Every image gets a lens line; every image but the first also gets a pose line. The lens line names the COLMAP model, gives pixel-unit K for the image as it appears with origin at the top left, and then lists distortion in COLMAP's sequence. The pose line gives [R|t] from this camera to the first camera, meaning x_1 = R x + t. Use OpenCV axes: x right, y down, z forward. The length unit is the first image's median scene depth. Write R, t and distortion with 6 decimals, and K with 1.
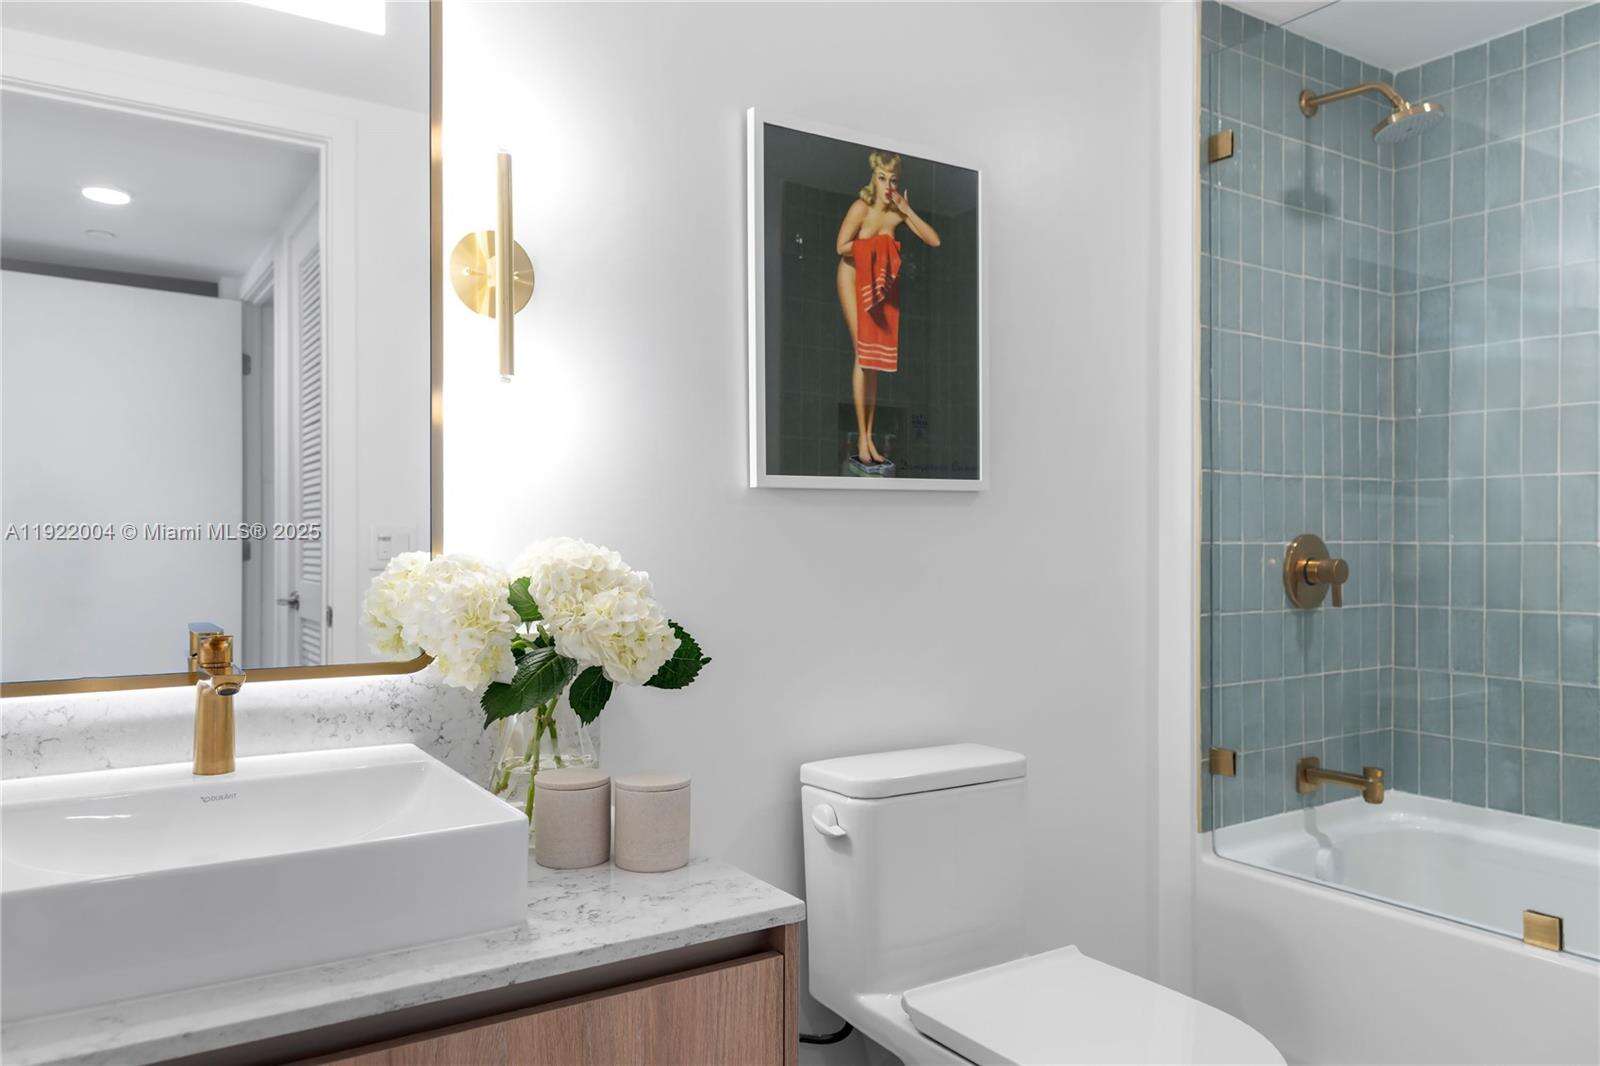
lens RADIAL K [[1082.6, 0, 799.0], [0, 1082.6, 538.9], [0, 0, 1]] dist [0.012739, -0.002229]
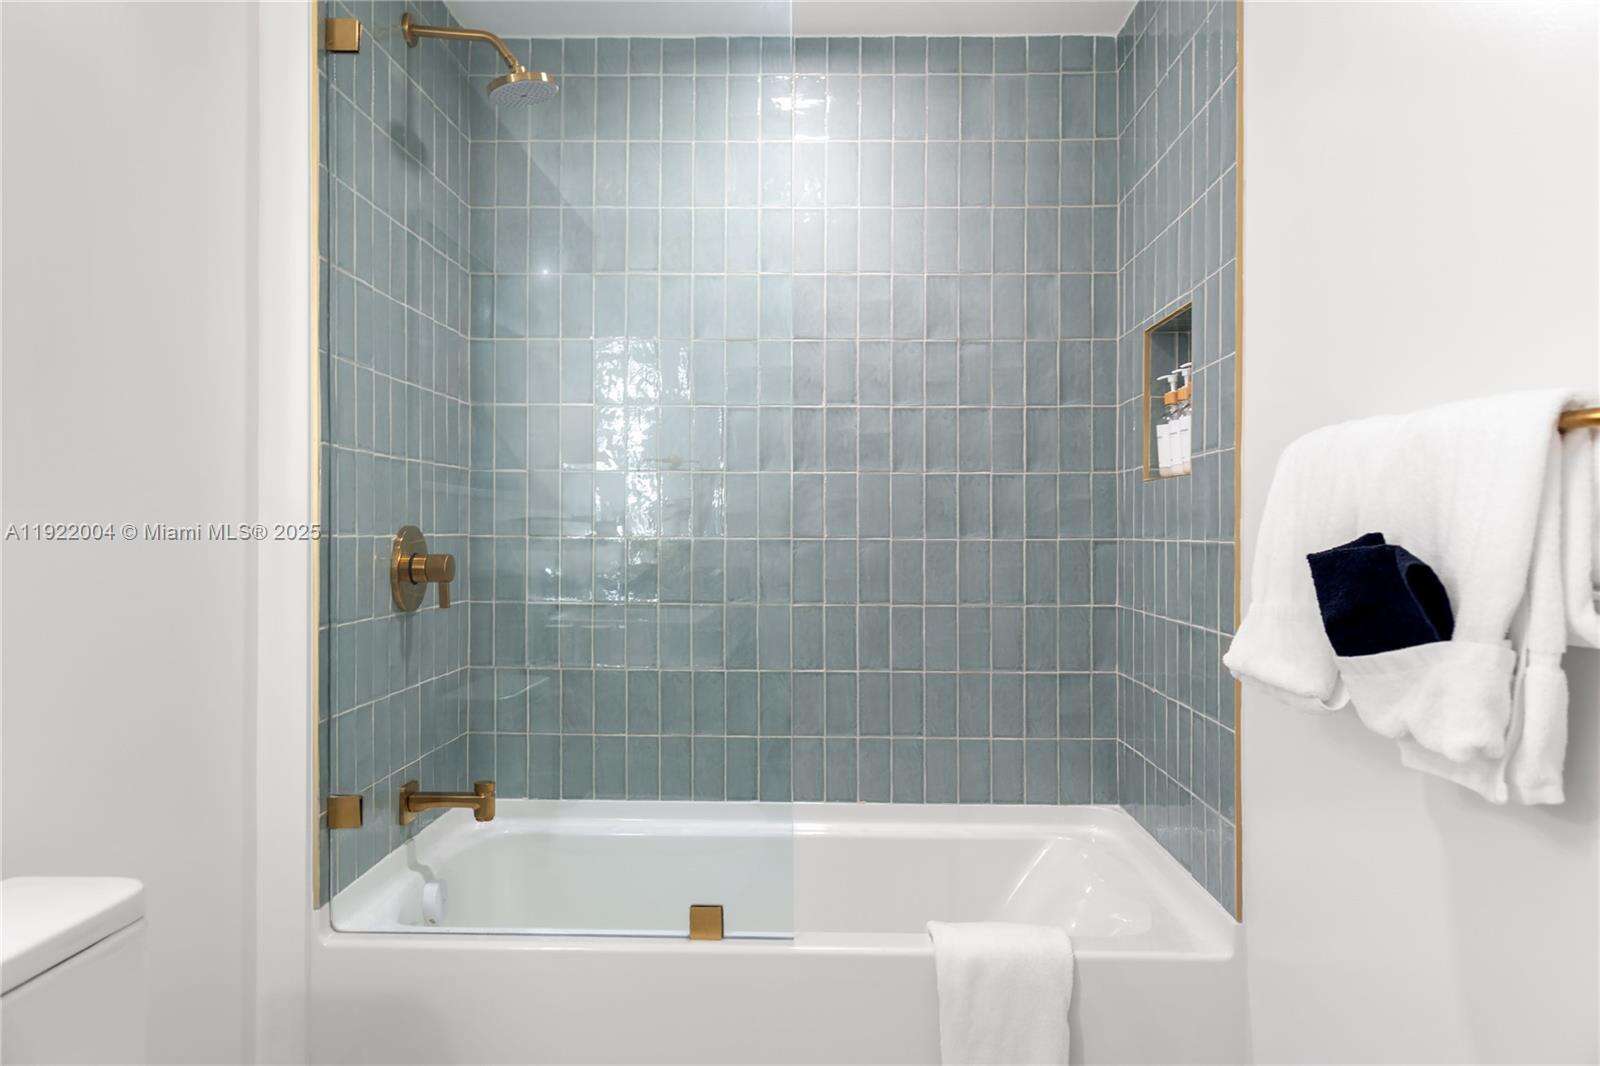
lens RADIAL K [[1082.6, 0, 800.8], [0, 1082.6, 536.5], [0, 0, 1]] dist [0.012739, -0.002229]
pose [[0.580711, 0.001326, 0.814109, -0.059283], [-0.006160, 0.999977, 0.002766, -0.000258], [-0.814087, -0.006621, 0.580706, 0.248418]]
